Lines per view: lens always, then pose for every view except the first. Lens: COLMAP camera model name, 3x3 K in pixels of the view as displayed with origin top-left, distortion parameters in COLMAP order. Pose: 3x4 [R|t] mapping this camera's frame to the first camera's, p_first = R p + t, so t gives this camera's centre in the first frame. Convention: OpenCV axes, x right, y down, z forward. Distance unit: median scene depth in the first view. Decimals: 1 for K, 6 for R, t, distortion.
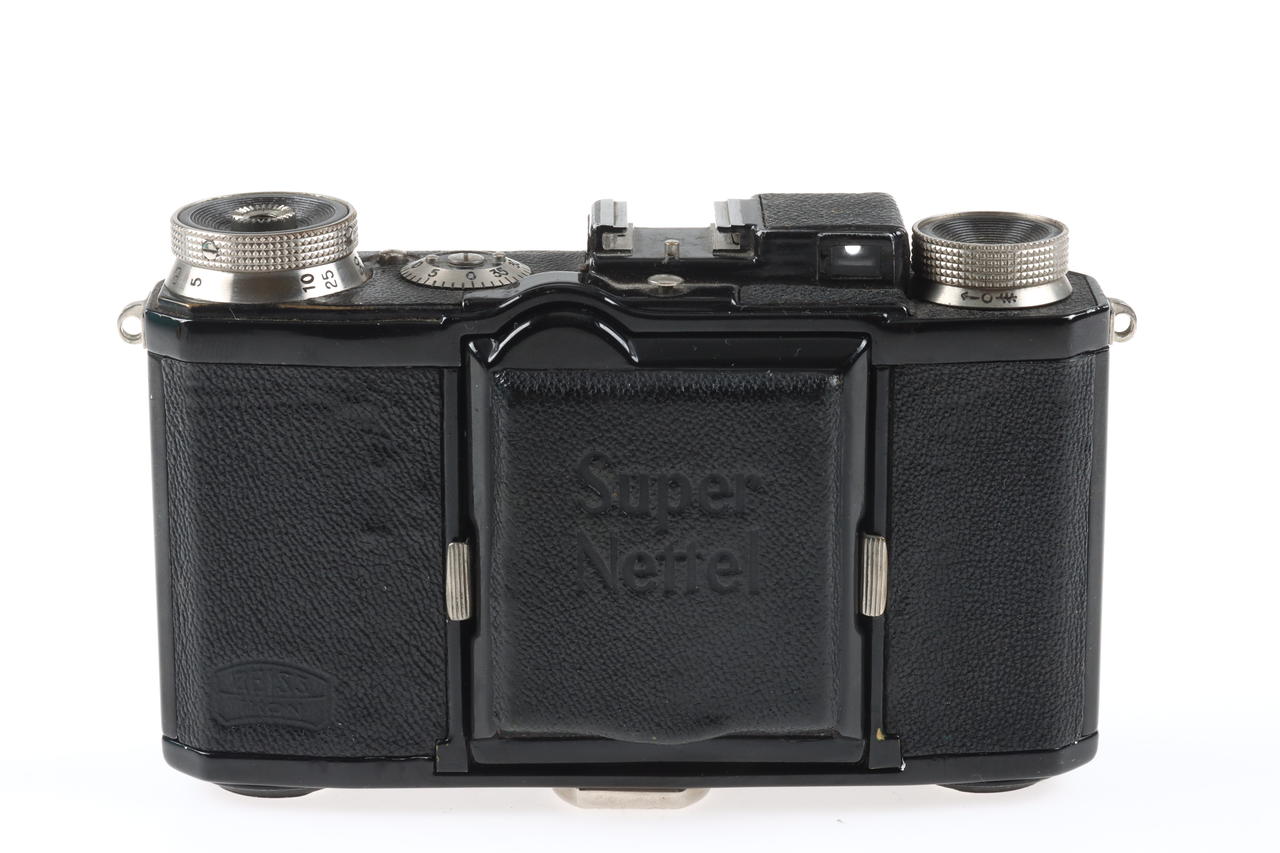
lens RADIAL K [[3655.8, 0, 640.0], [0, 3655.8, 426.5], [0, 0, 1]] dist [-0.128801, -1.067722]
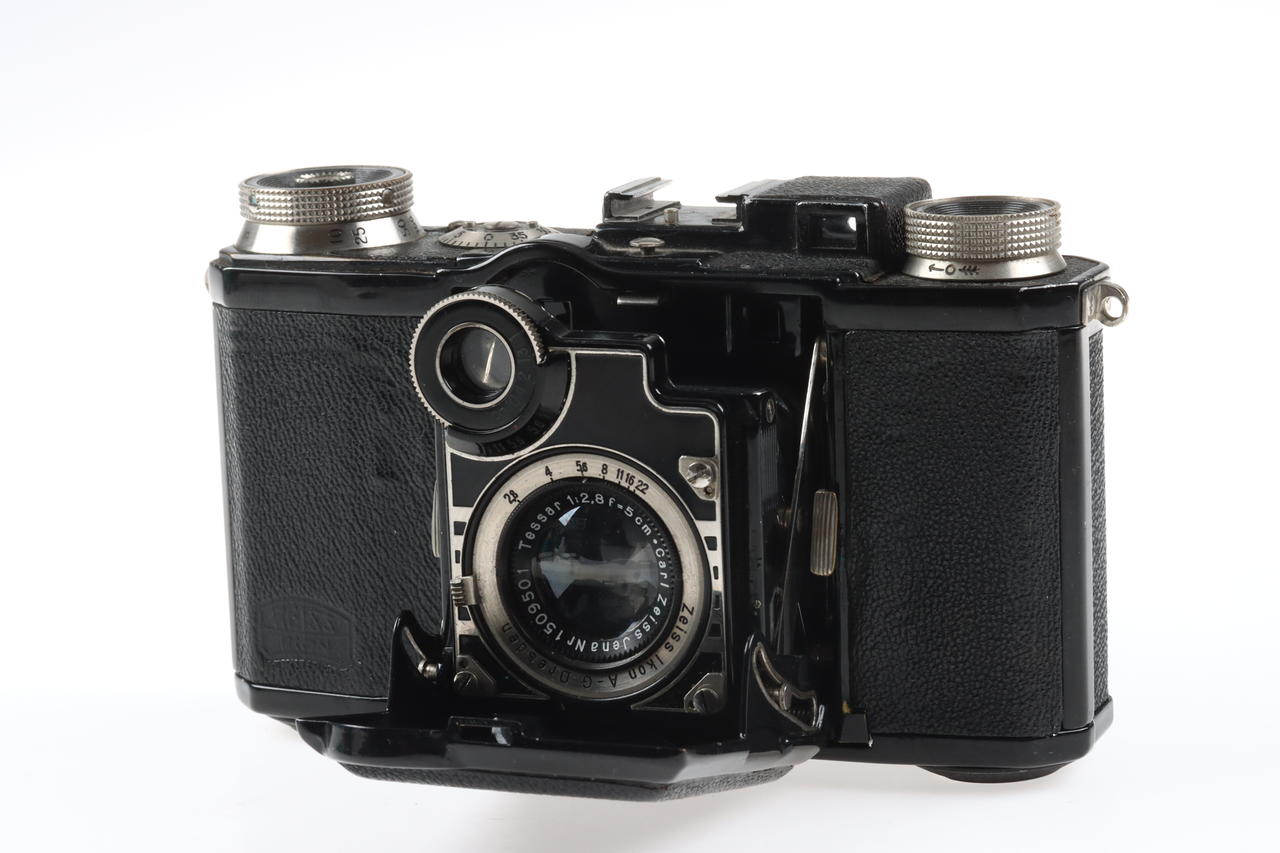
lens RADIAL K [[3655.8, 0, 640.0], [0, 3655.8, 426.5], [0, 0, 1]] dist [-0.128801, -1.067722]
pose [[0.937020, 0.044318, -0.346452, 0.357078], [-0.066959, 0.996312, -0.053649, 0.065494], [0.342797, 0.073468, 0.936532, 0.041185]]
